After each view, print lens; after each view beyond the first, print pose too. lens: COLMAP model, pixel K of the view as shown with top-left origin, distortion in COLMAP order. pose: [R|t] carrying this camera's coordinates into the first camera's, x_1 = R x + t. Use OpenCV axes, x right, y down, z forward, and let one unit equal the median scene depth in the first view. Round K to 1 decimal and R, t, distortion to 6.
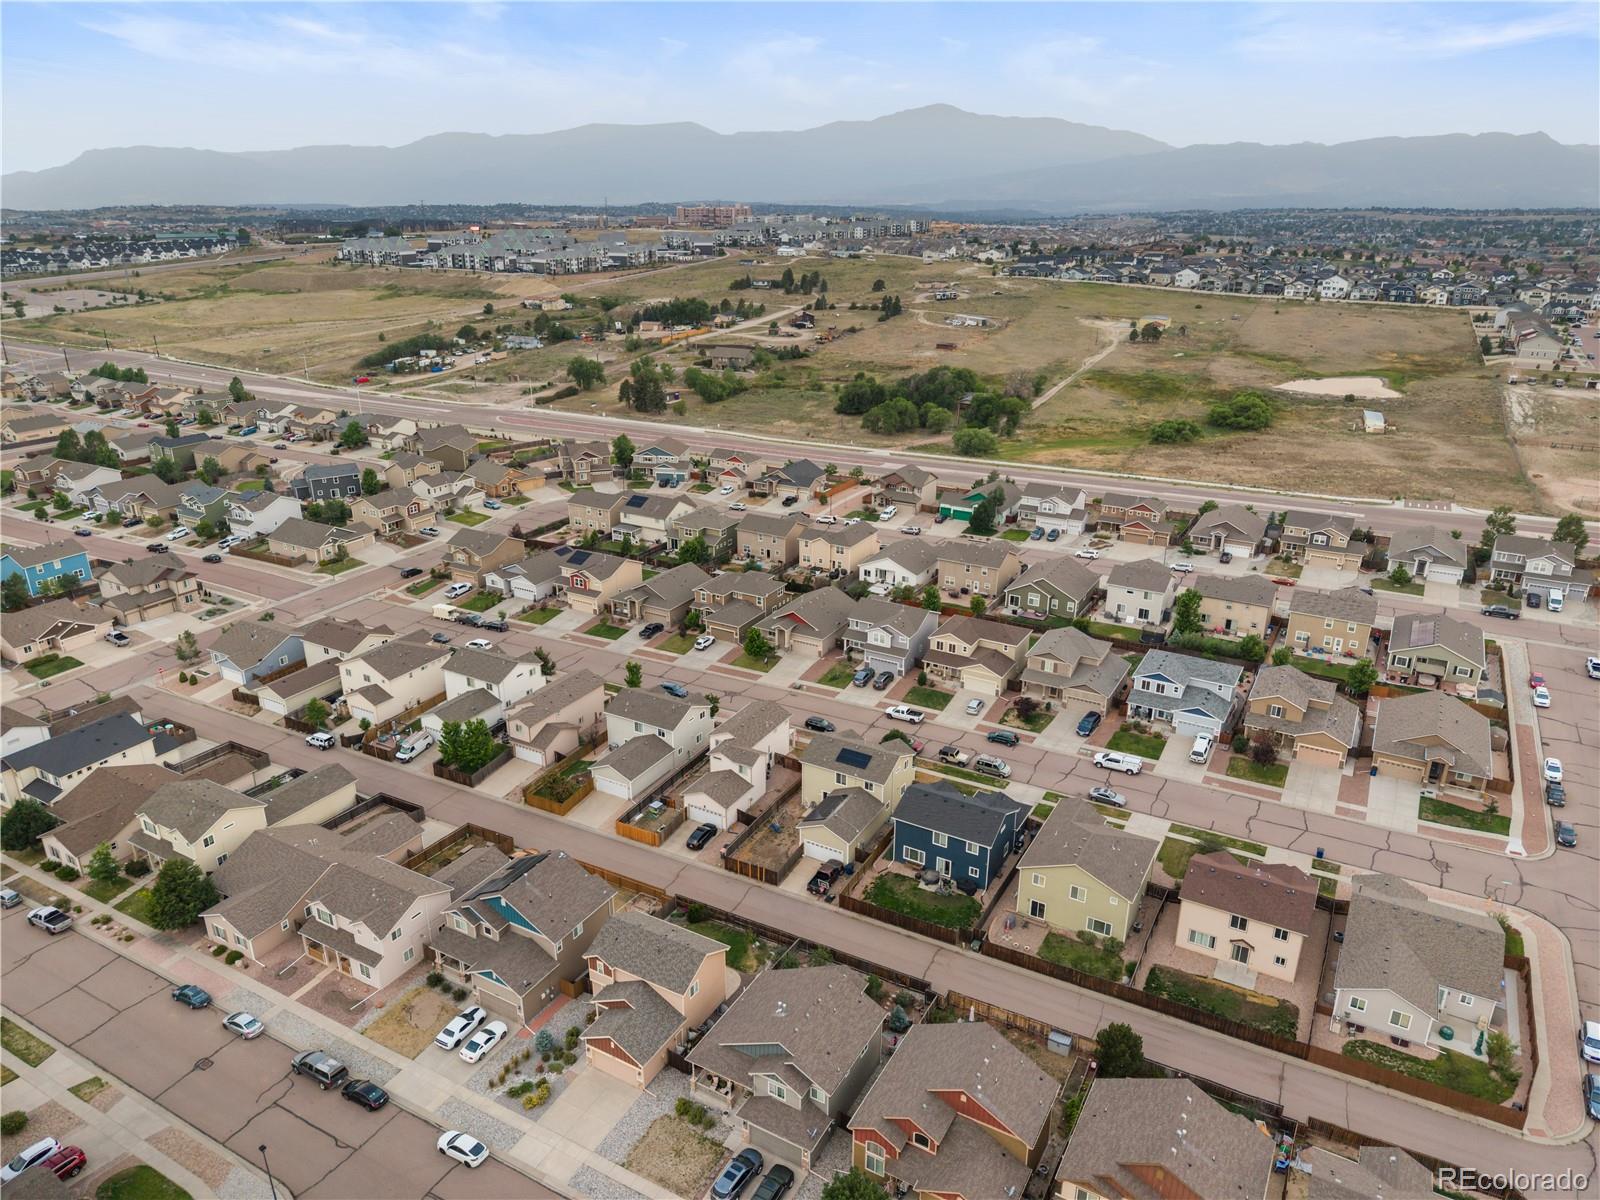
lens RADIAL K [[1077.0, 0, 835.5], [0, 1077.0, 576.0], [0, 0, 1]] dist [0.018628, -0.021578]
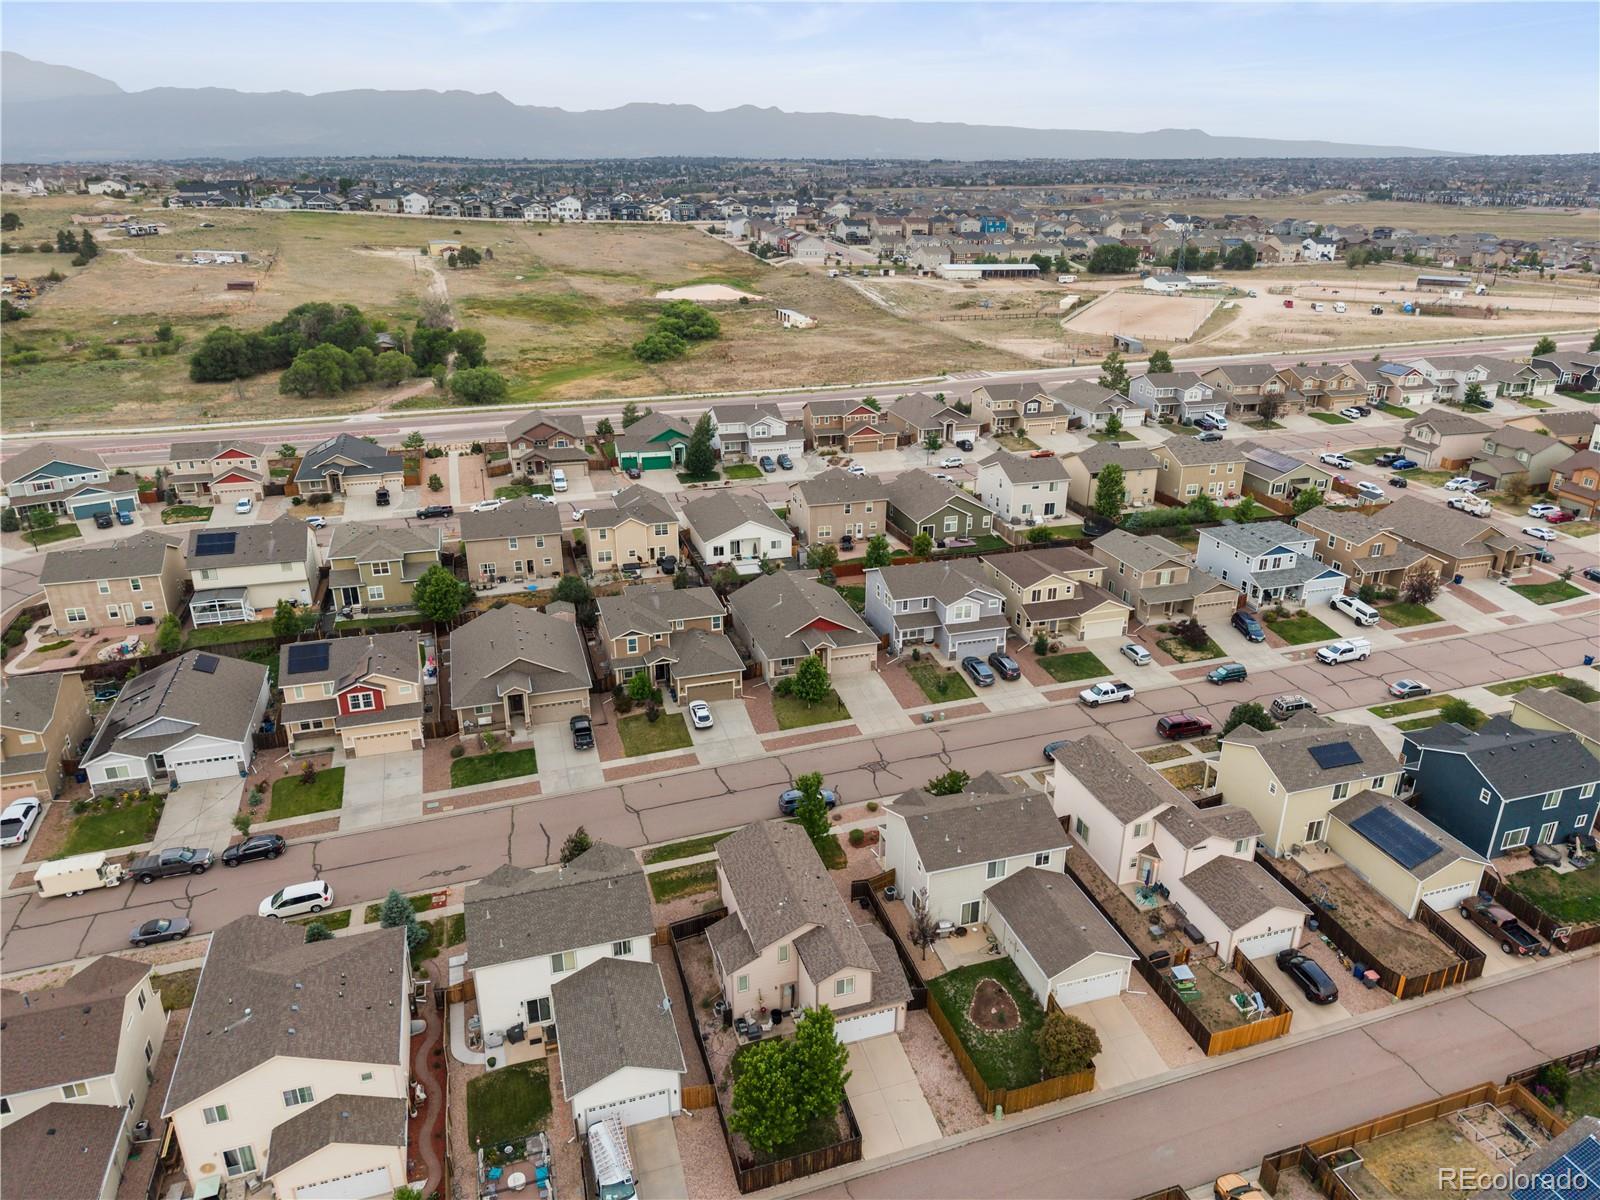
lens RADIAL K [[1077.0, 0, 835.5], [0, 1077.0, 576.0], [0, 0, 1]] dist [0.018628, -0.021578]
pose [[0.681986, -0.259388, 0.683823, -0.345852], [0.232805, 0.963353, 0.133240, -0.053961], [-0.693323, 0.068330, 0.717380, 0.406646]]
